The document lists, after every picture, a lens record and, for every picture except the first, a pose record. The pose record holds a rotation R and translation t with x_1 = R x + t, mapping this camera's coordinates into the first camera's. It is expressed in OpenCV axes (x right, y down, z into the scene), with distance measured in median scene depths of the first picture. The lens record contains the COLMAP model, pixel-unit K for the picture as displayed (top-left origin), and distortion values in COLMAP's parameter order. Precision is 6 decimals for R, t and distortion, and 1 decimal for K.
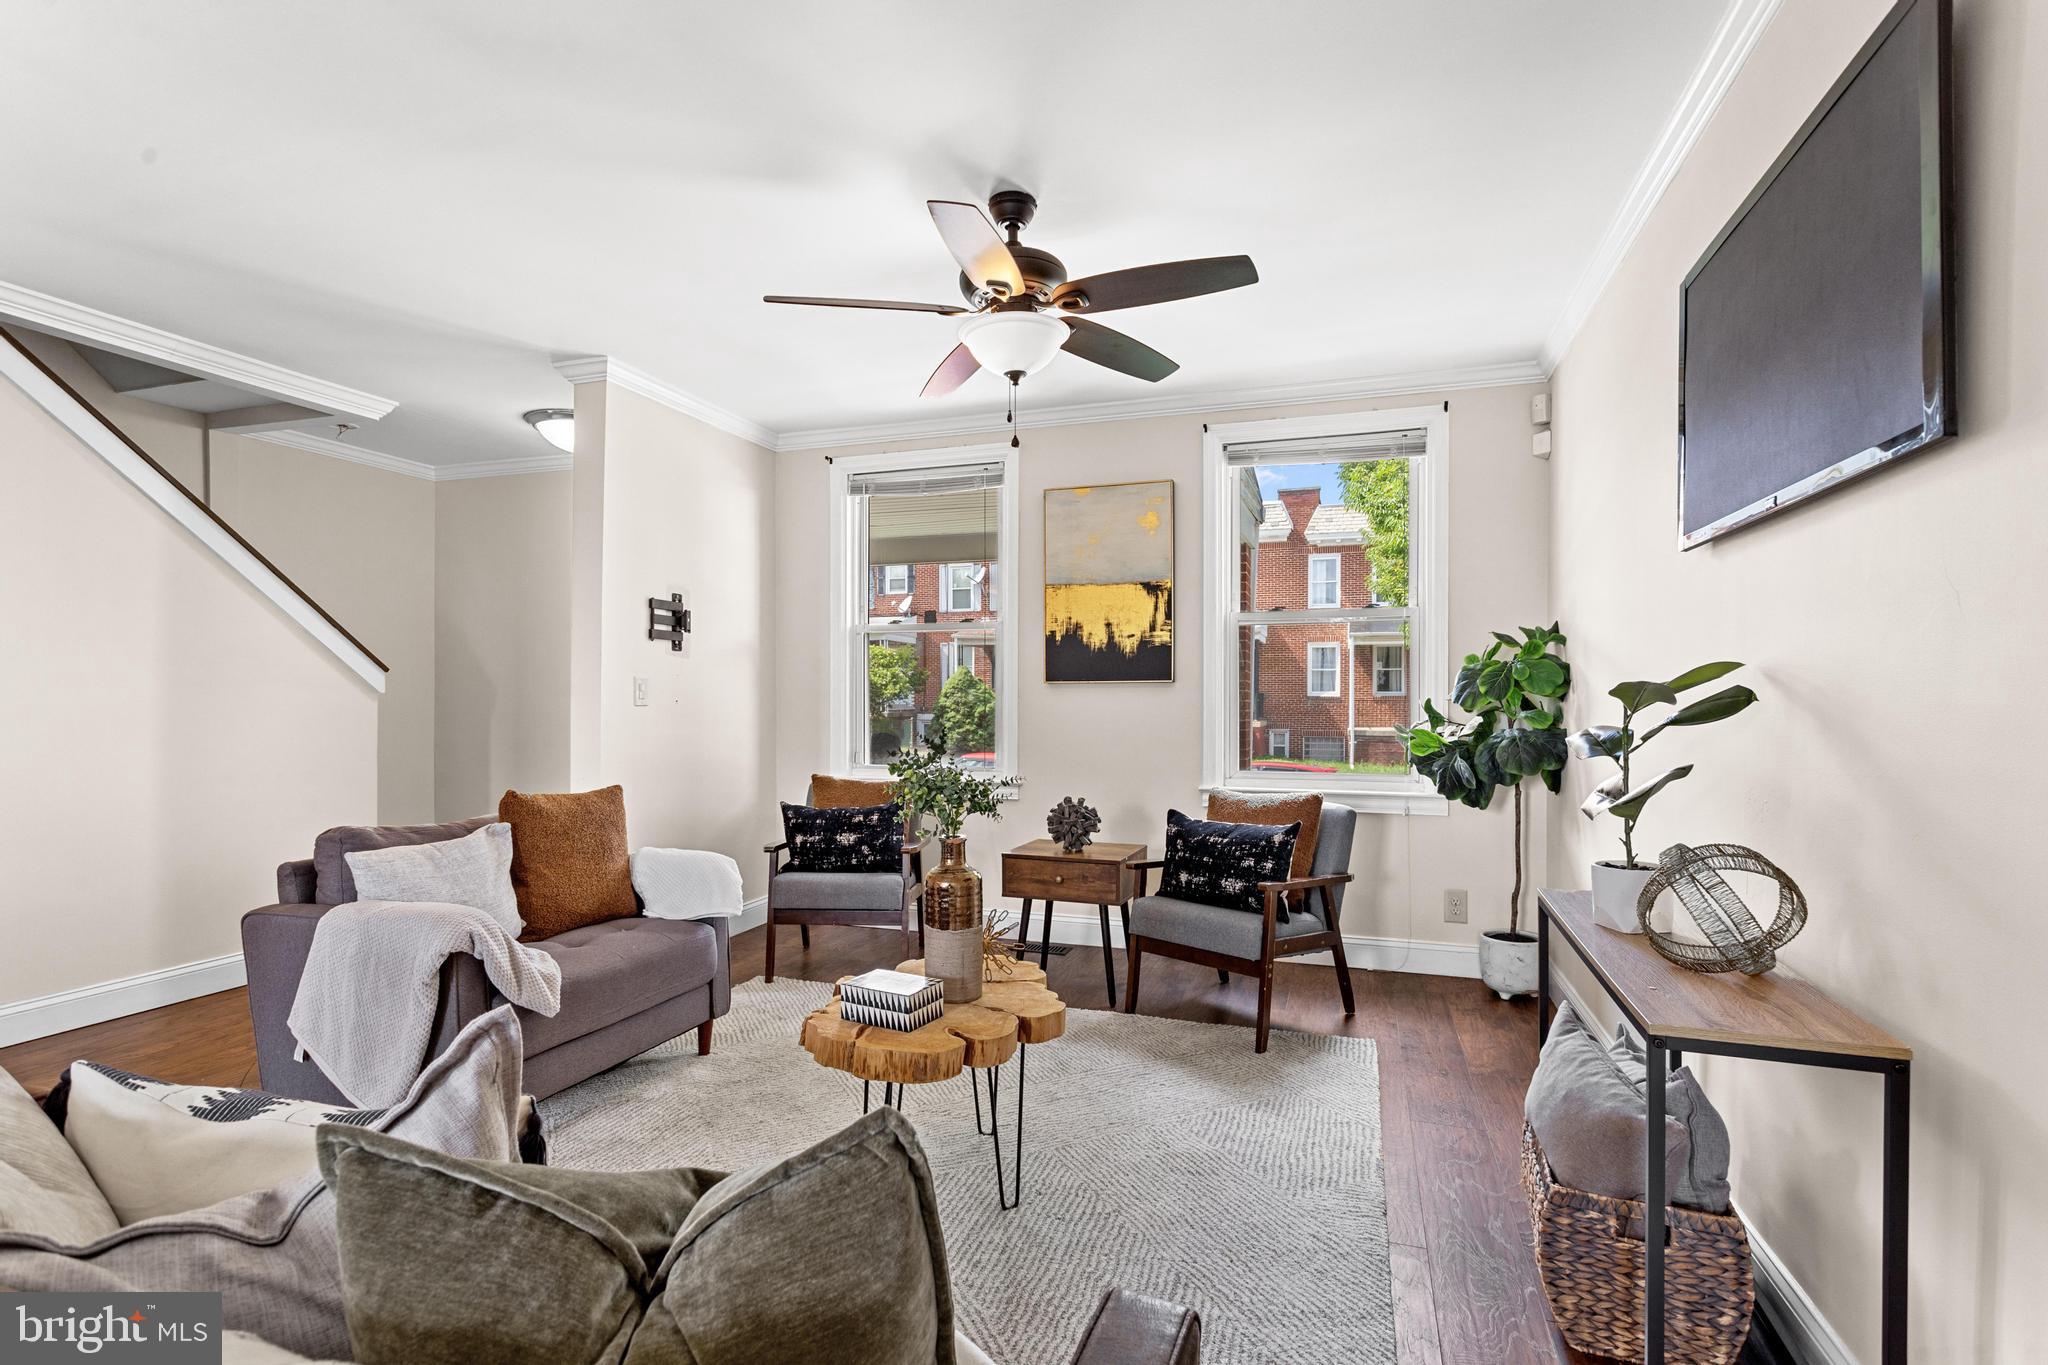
lens RADIAL K [[971.0, 0, 1030.9], [0, 971.0, 721.2], [0, 0, 1]] dist [0.015457, 0.000006]
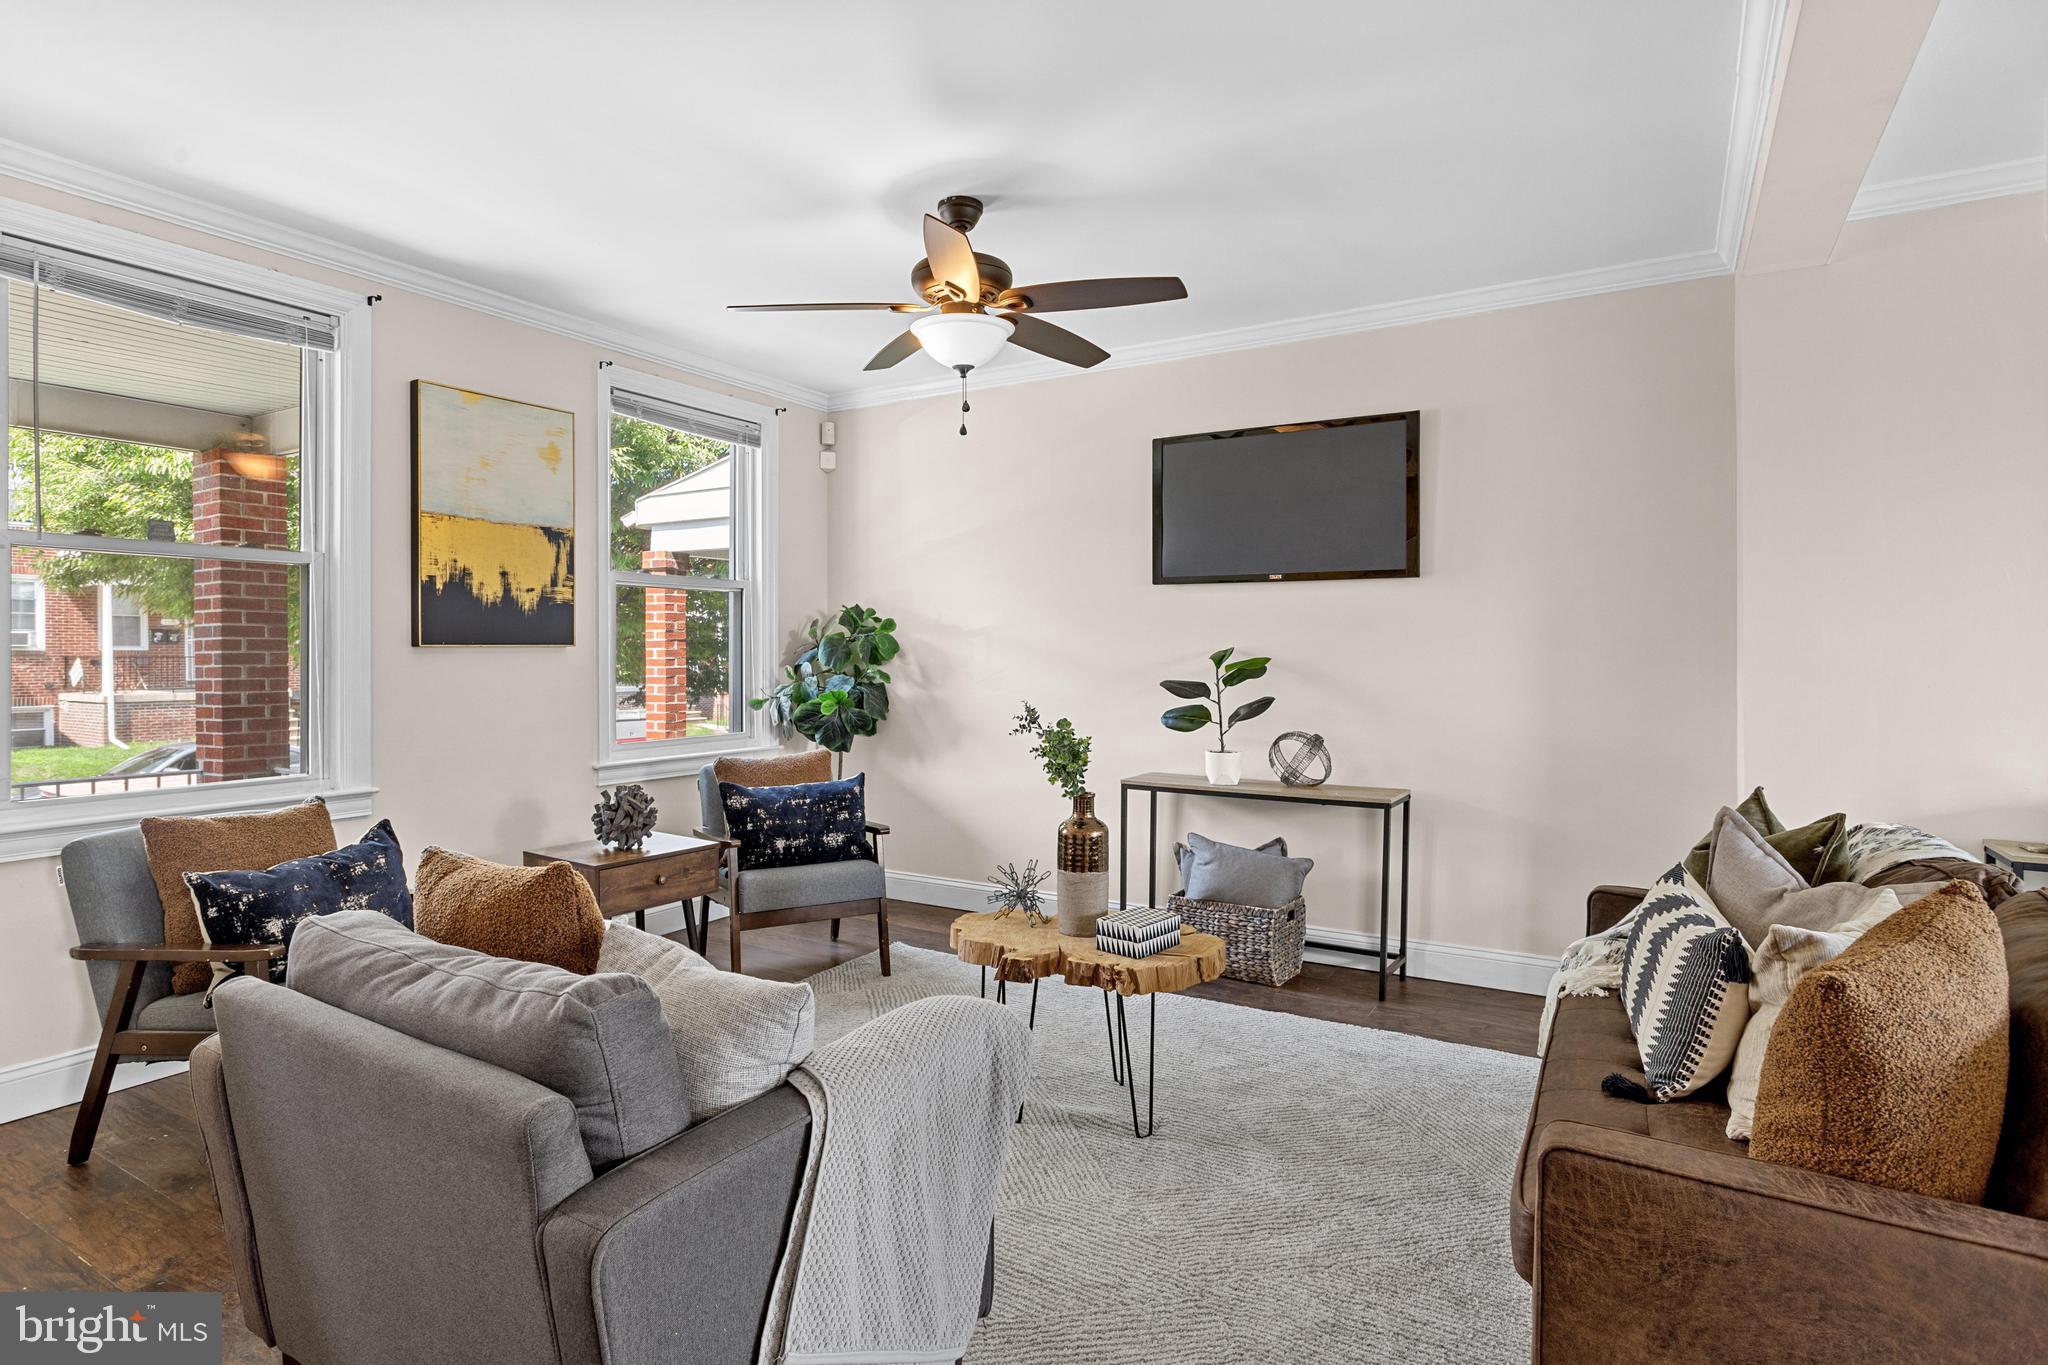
lens RADIAL K [[1040.1, 0, 1024.0], [0, 1040.1, 682.5], [0, 0, 1]] dist [0.000273, 0.000219]
pose [[0.235788, -0.029885, 0.971345, -0.656614], [0.023022, 0.999418, 0.025160, -0.022731], [-0.971532, 0.016429, 0.236339, 0.393941]]
